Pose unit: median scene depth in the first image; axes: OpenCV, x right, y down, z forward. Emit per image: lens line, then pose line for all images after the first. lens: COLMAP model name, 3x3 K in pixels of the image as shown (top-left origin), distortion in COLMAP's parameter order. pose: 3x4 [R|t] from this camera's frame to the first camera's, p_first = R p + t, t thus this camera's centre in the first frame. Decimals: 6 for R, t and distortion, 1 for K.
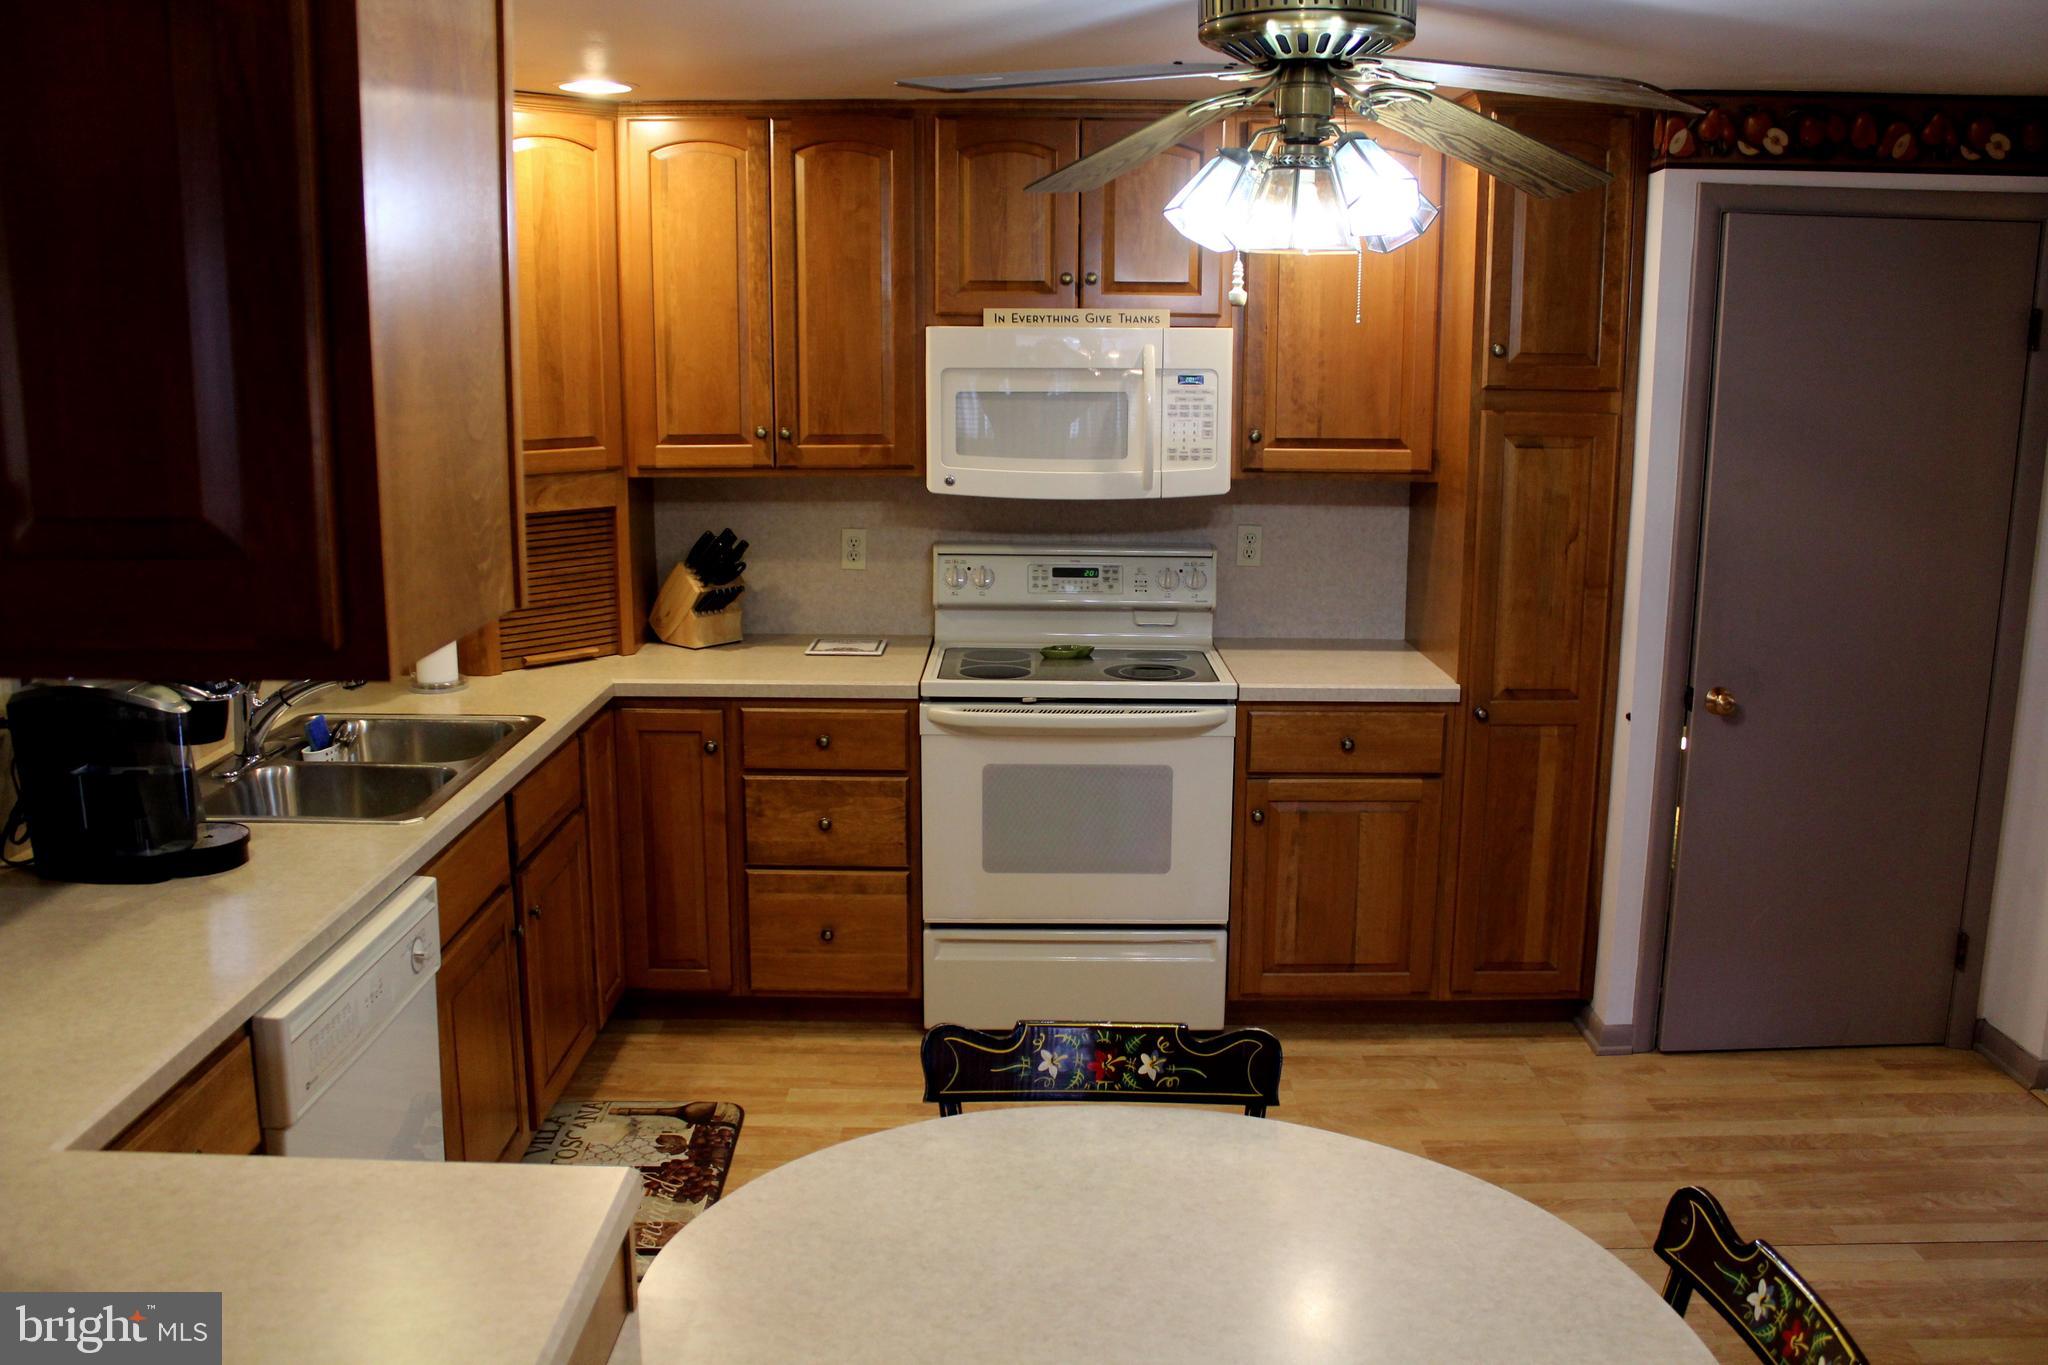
lens RADIAL K [[1702.9, 0, 1037.2], [0, 1702.9, 671.9], [0, 0, 1]] dist [-0.169419, 0.153713]
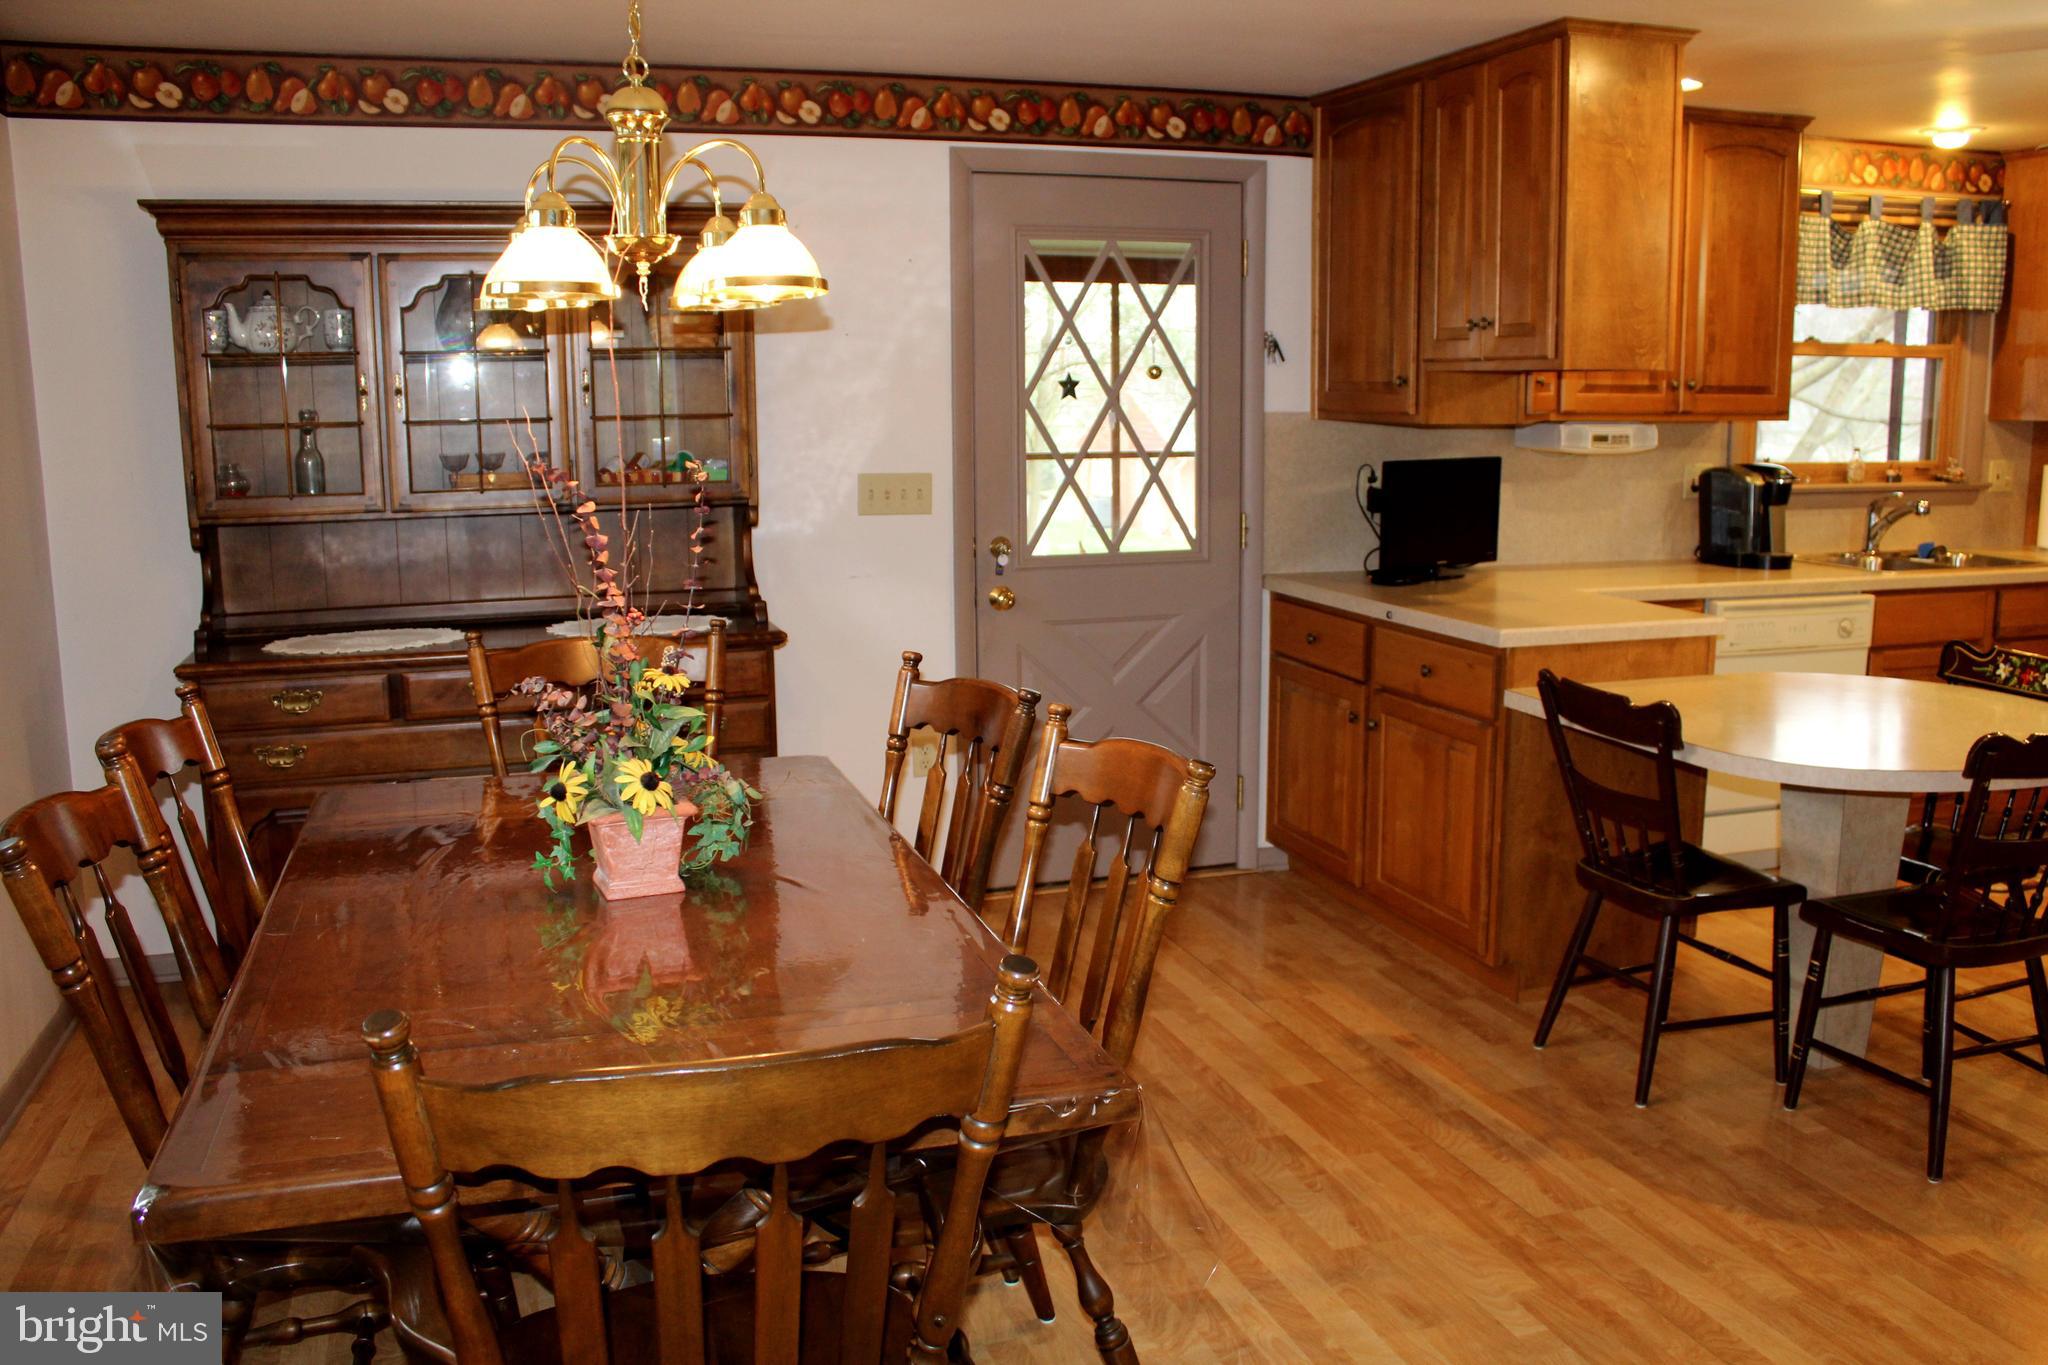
lens RADIAL K [[1697.6, 0, 1036.9], [0, 1697.6, 676.0], [0, 0, 1]] dist [-0.169534, 0.149955]
pose [[0.311190, 0.147602, -0.938815, 0.701381], [-0.175468, 0.979805, 0.095884, 0.131278], [0.934008, 0.134893, 0.330805, -0.296741]]
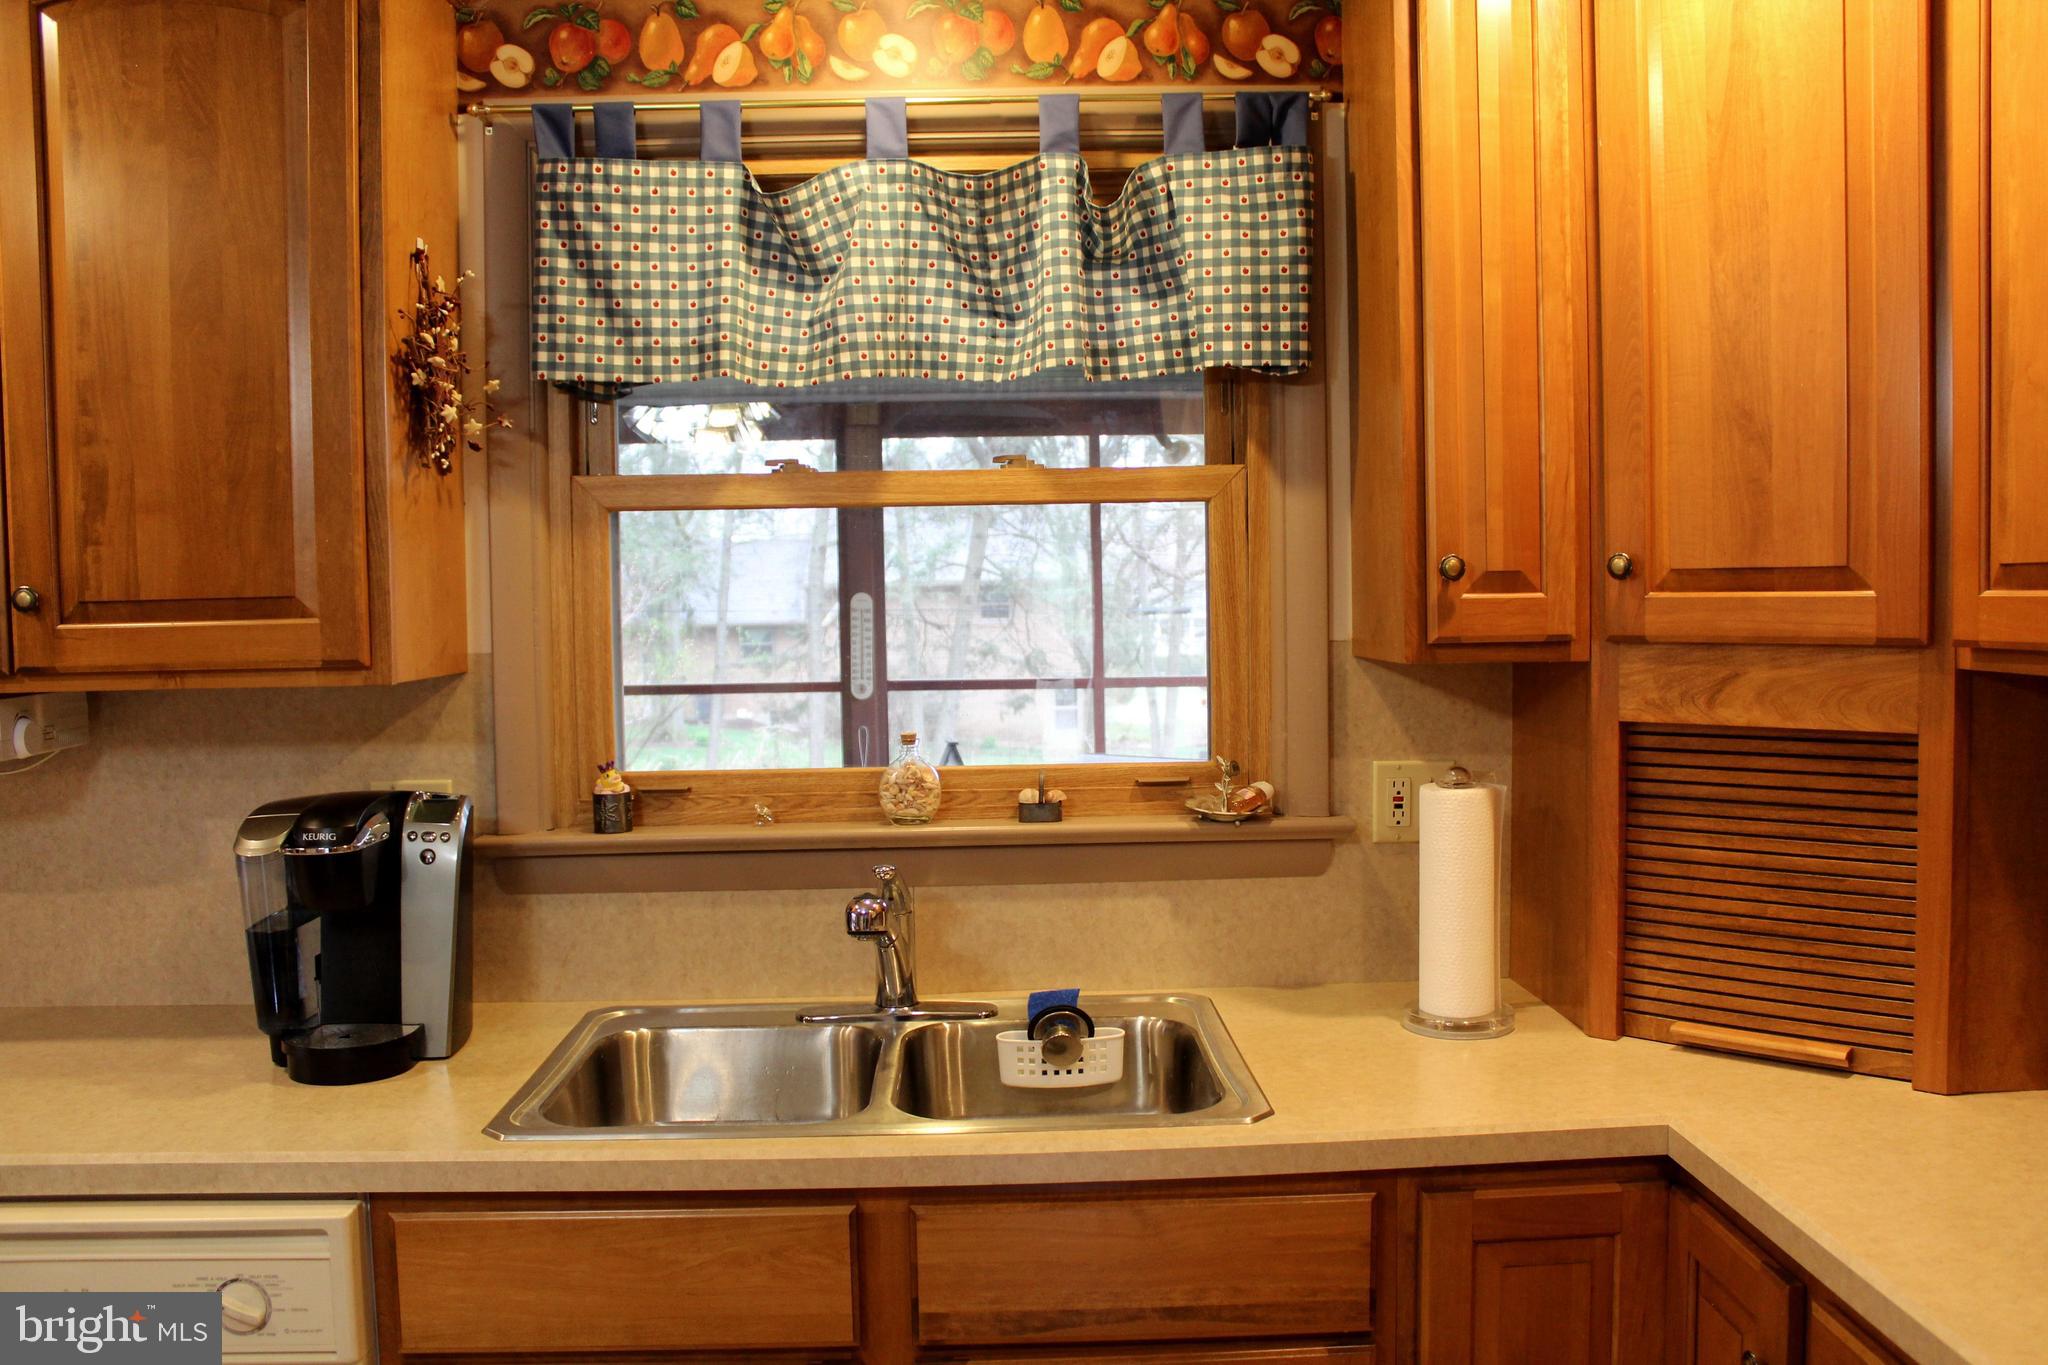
lens RADIAL K [[1702.9, 0, 1037.2], [0, 1702.9, 671.9], [0, 0, 1]] dist [-0.169419, 0.153713]
pose [[0.027781, 0.043228, -0.998679, 0.158495], [-0.176055, 0.983659, 0.037681, -0.092829], [0.983988, 0.174775, 0.034937, 0.787679]]
